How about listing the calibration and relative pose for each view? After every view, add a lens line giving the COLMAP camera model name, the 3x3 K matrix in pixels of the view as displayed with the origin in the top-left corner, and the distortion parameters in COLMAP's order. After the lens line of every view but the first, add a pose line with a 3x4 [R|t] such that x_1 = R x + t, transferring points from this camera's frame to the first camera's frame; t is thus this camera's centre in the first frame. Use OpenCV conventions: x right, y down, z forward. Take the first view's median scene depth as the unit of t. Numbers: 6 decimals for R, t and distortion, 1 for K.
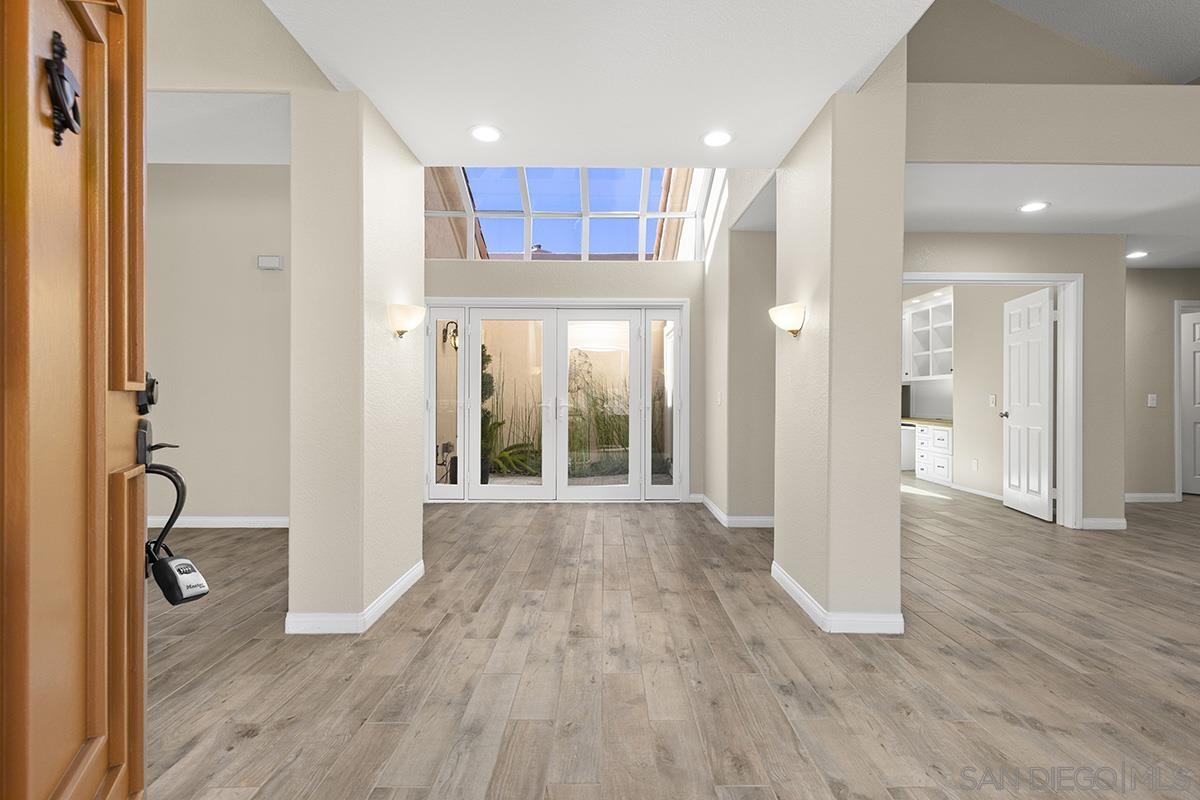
lens RADIAL K [[539.0, 0, 605.7], [0, 539.0, 405.3], [0, 0, 1]] dist [0.013388, -0.002723]
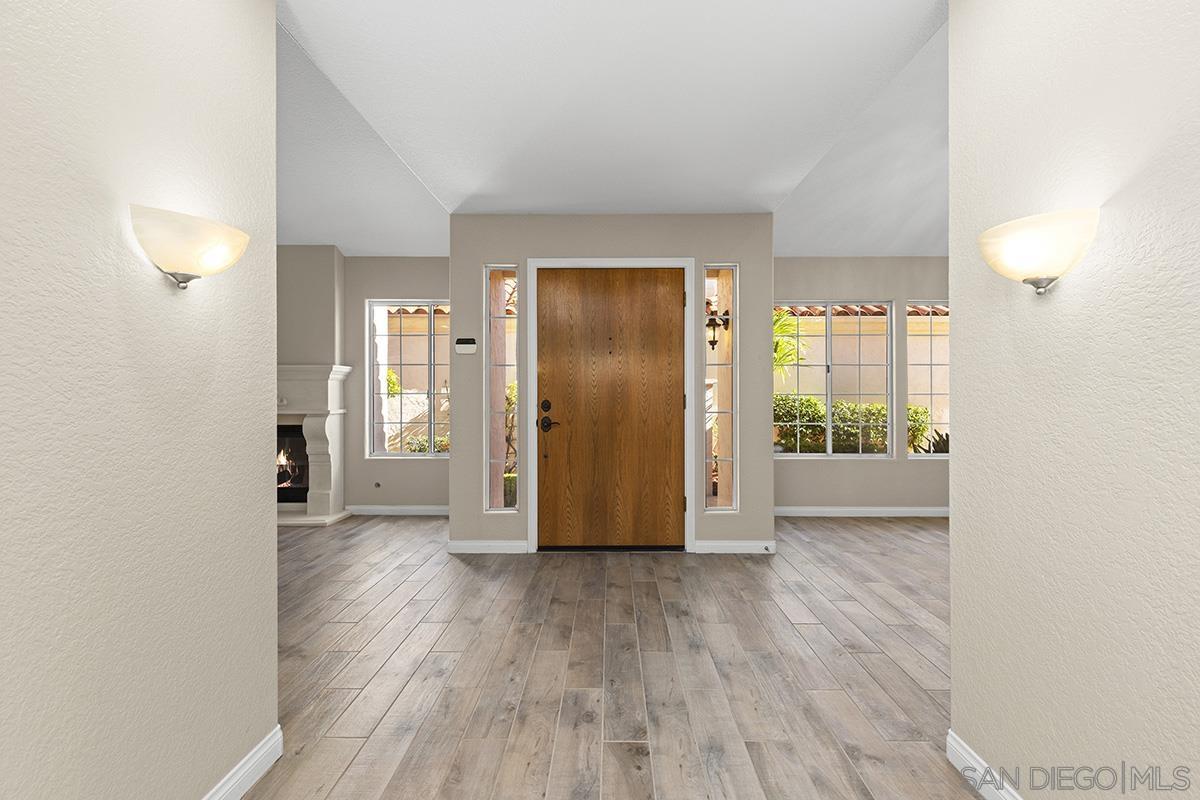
lens RADIAL K [[539.0, 0, 607.4], [0, 539.0, 395.9], [0, 0, 1]] dist [0.013388, -0.002723]
pose [[-0.999943, -0.001924, 0.010535, -0.020626], [-0.001836, 0.999964, 0.008324, -0.047837], [-0.010550, 0.008304, -0.999910, 1.745249]]
